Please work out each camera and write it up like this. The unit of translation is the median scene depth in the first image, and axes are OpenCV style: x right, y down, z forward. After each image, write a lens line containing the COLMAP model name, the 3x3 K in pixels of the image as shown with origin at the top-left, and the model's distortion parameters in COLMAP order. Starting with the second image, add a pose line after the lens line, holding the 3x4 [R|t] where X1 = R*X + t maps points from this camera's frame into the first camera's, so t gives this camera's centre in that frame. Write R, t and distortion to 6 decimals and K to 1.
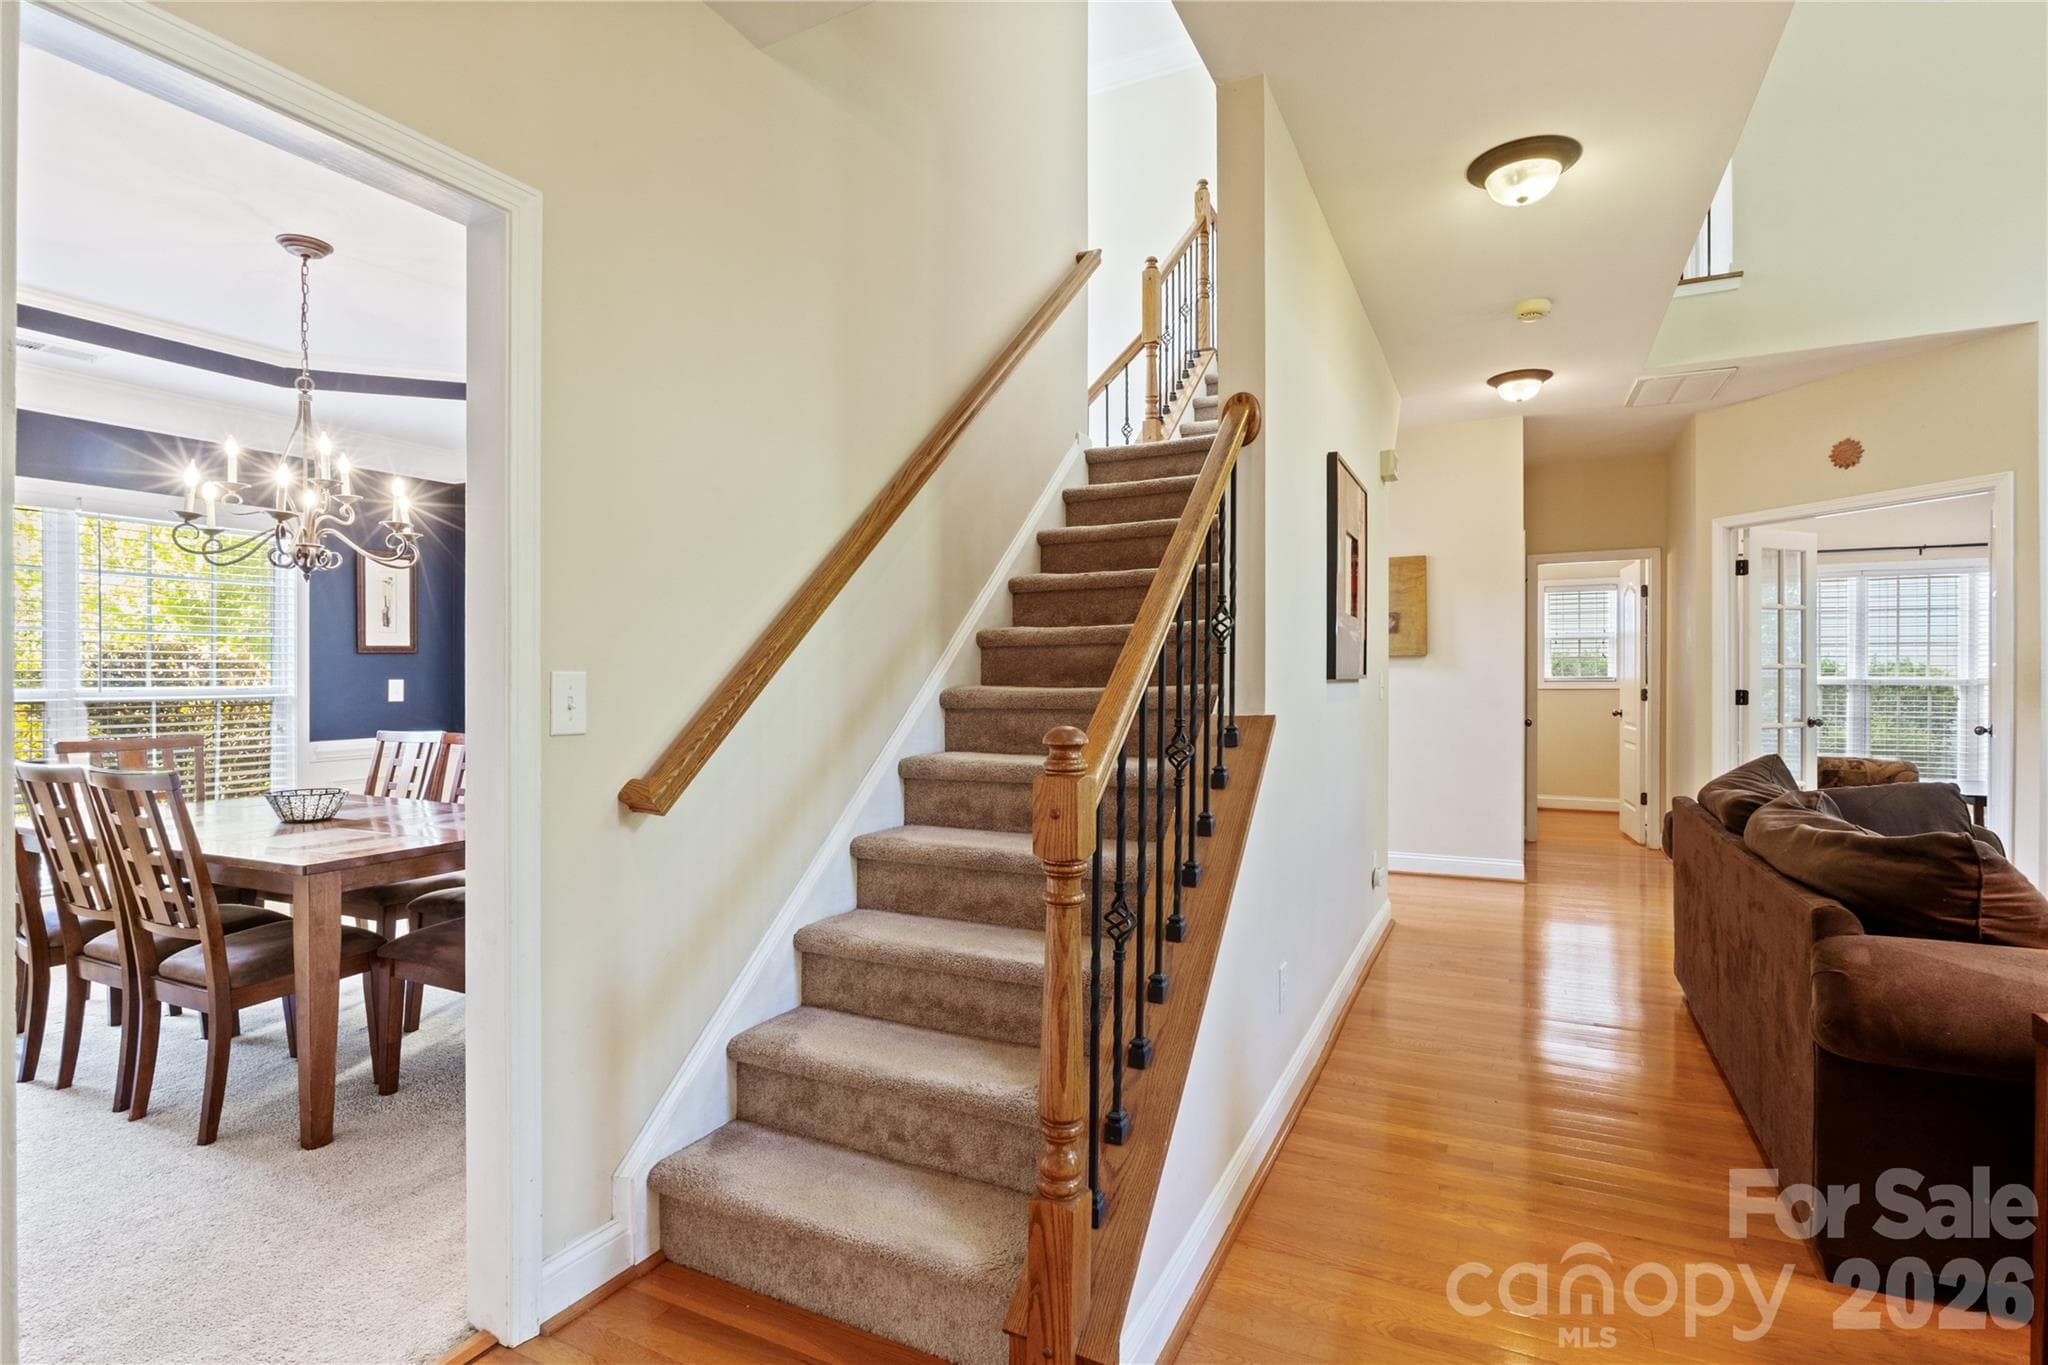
lens RADIAL K [[955.0, 0, 1024.0], [0, 955.0, 670.2], [0, 0, 1]] dist [-0.003497, -0.002304]
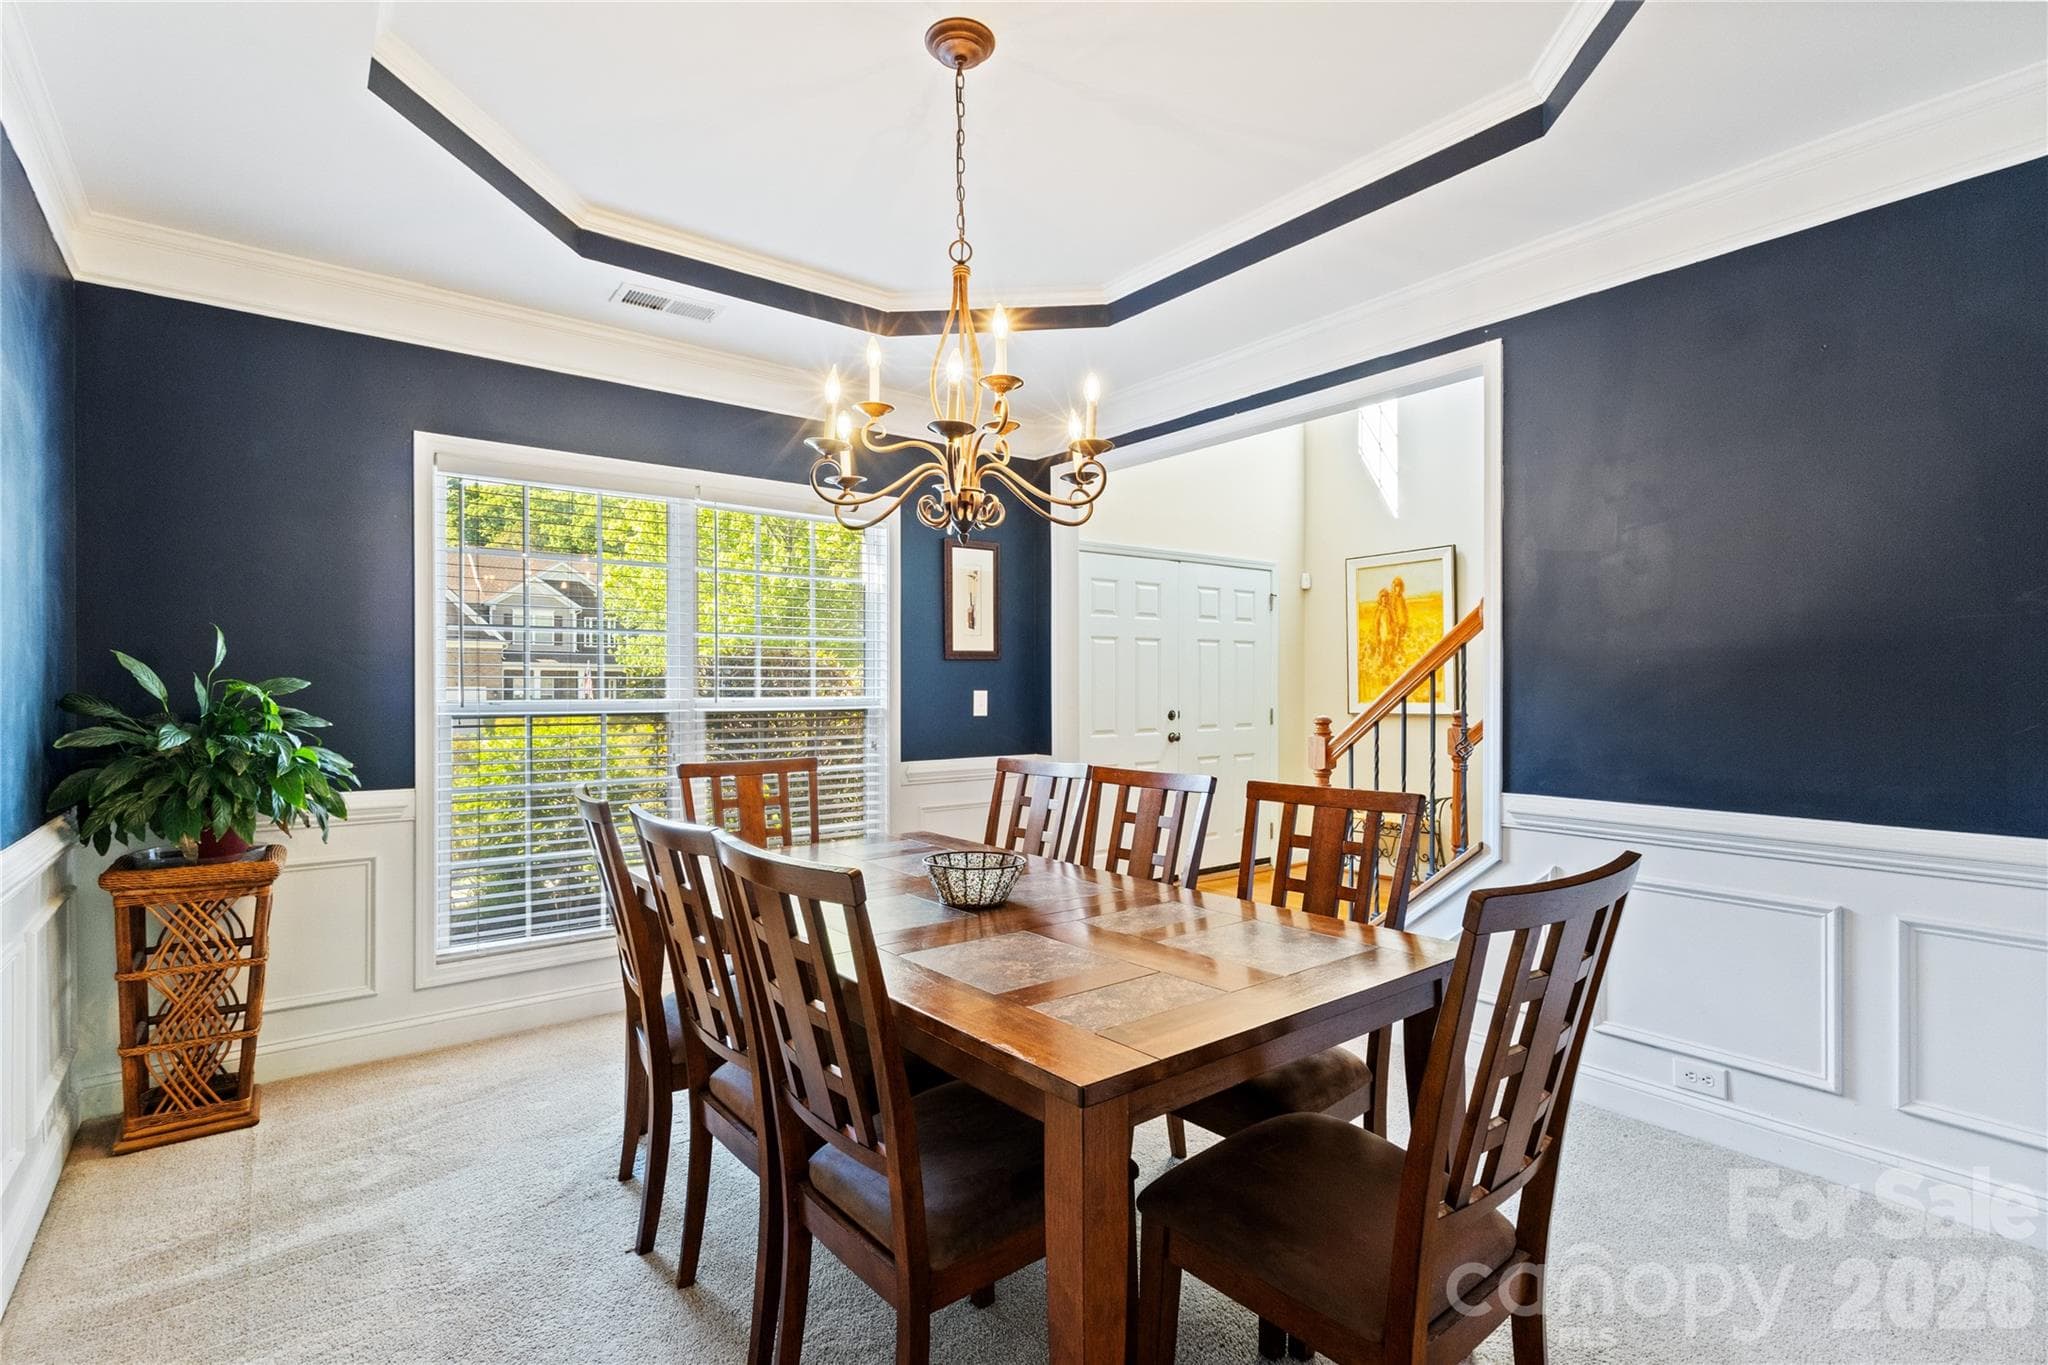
lens RADIAL K [[955.0, 0, 1027.7], [0, 955.0, 687.2], [0, 0, 1]] dist [-0.003497, -0.002304]
pose [[0.903029, 0.005601, -0.429542, -0.281241], [-0.004411, 0.999983, 0.003766, 0.003699], [0.429556, -0.001506, 0.903039, 0.274639]]
